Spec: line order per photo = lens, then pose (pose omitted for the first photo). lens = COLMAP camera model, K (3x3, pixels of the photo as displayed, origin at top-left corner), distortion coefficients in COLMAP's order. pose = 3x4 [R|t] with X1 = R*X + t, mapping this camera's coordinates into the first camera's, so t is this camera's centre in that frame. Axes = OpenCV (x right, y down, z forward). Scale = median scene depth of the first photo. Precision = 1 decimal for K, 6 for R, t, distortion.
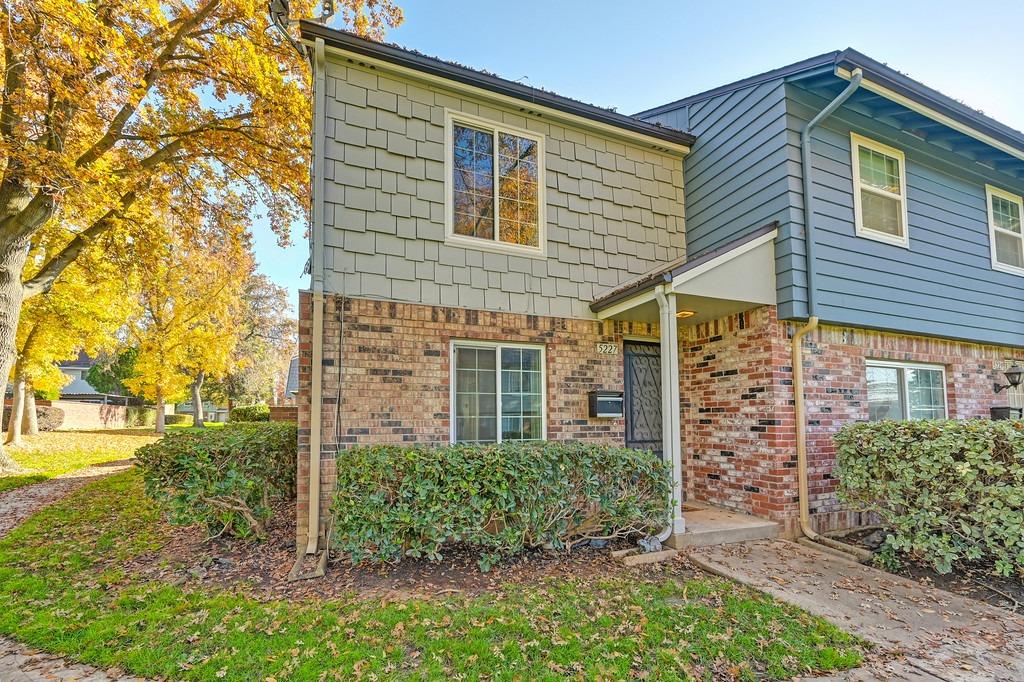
lens RADIAL K [[402.2, 0, 498.4], [0, 402.2, 398.0], [0, 0, 1]] dist [-0.002343, 0.000213]
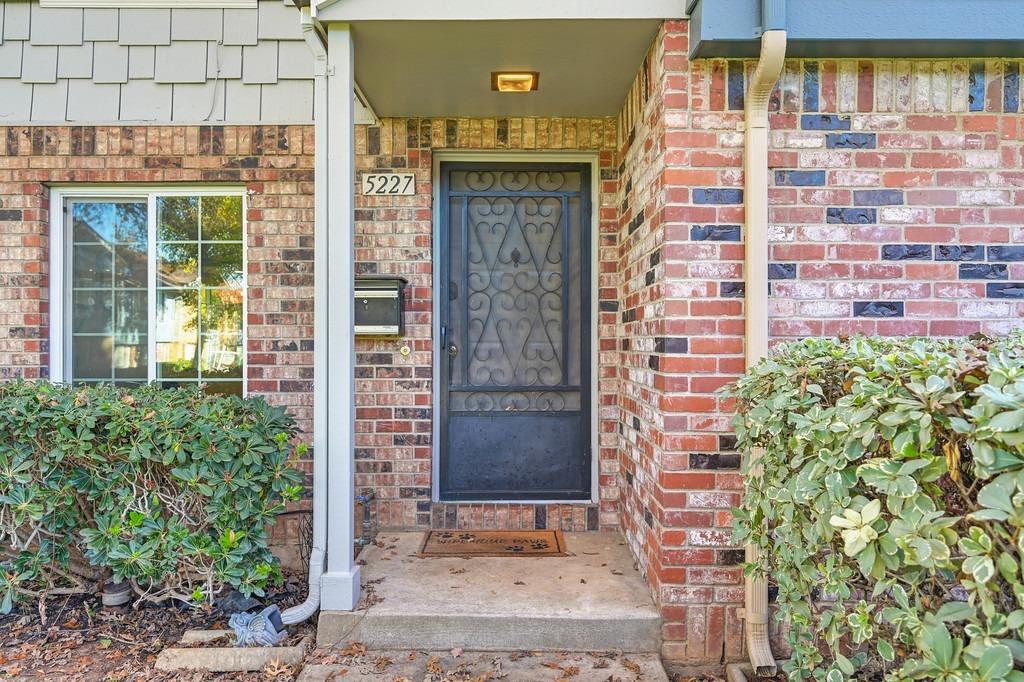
lens RADIAL K [[670.0, 0, 517.8], [0, 670.0, 351.5], [0, 0, 1]] dist [-0.015515, 0.010938]
pose [[0.941302, 0.003118, -0.337551, 0.722434], [0.014403, 0.998676, 0.049389, 0.033065], [0.337258, -0.051352, 0.940011, 0.361346]]
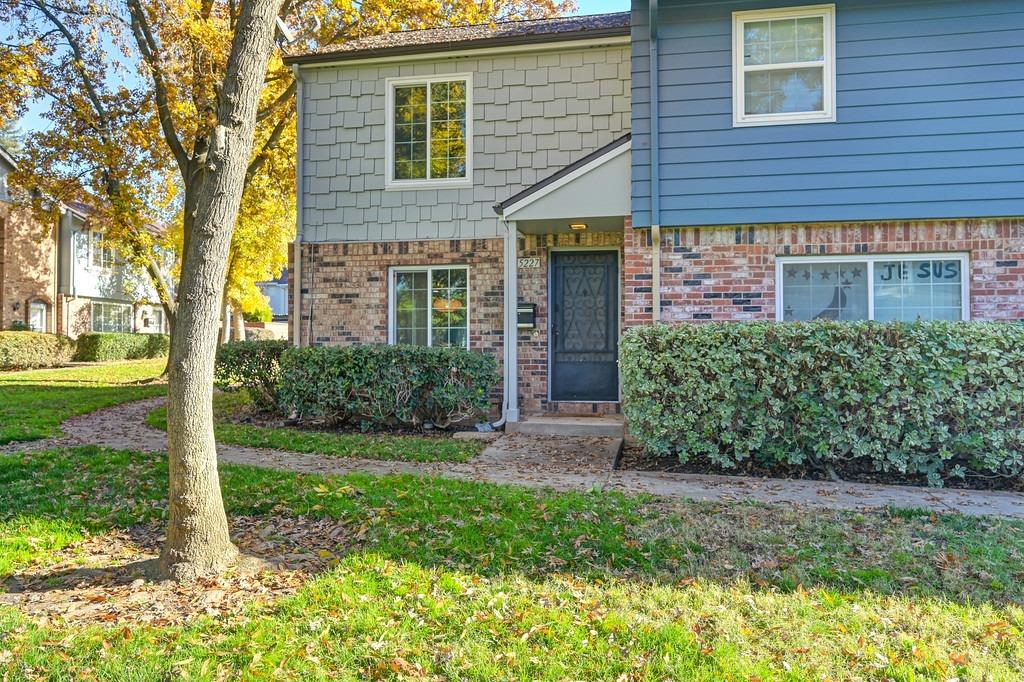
lens RADIAL K [[755.5, 0, 501.0], [0, 755.5, 326.9], [0, 0, 1]] dist [0.003239, -0.003050]
pose [[0.843977, -0.015494, -0.536156, 1.381553], [0.024875, 0.999638, 0.010268, 0.024994], [0.535802, -0.022003, 0.844057, -0.776154]]
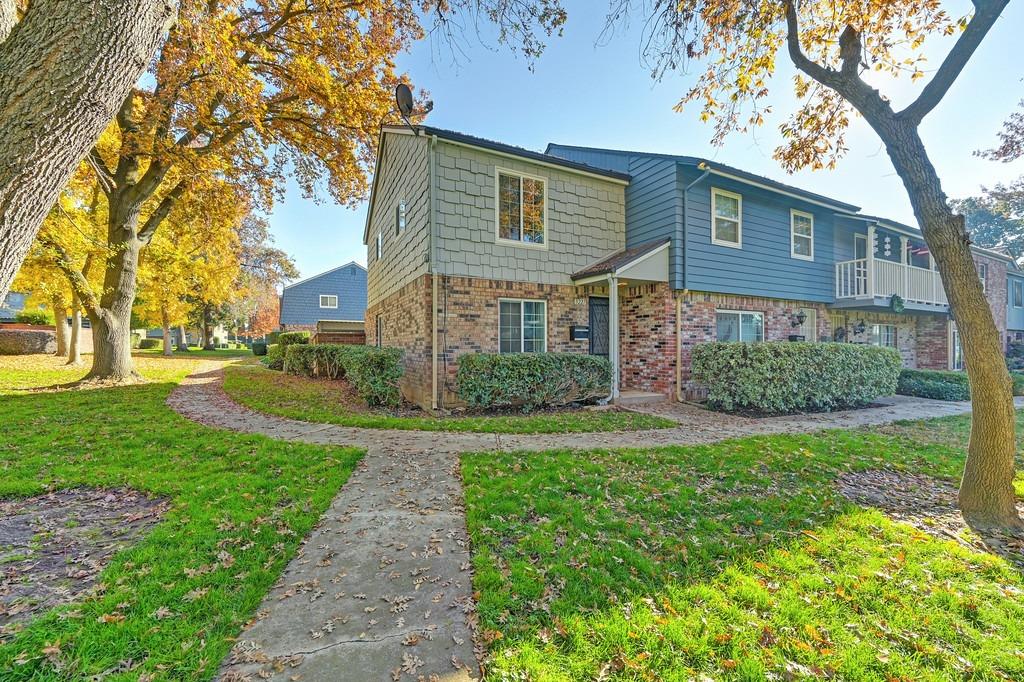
lens RADIAL K [[402.2, 0, 494.6], [0, 402.2, 343.8], [0, 0, 1]] dist [-0.002343, 0.000213]
pose [[0.994700, 0.001547, 0.102808, -0.309438], [-0.006609, 0.998781, 0.048910, -0.024027], [-0.102607, -0.049330, 0.993498, -0.789124]]
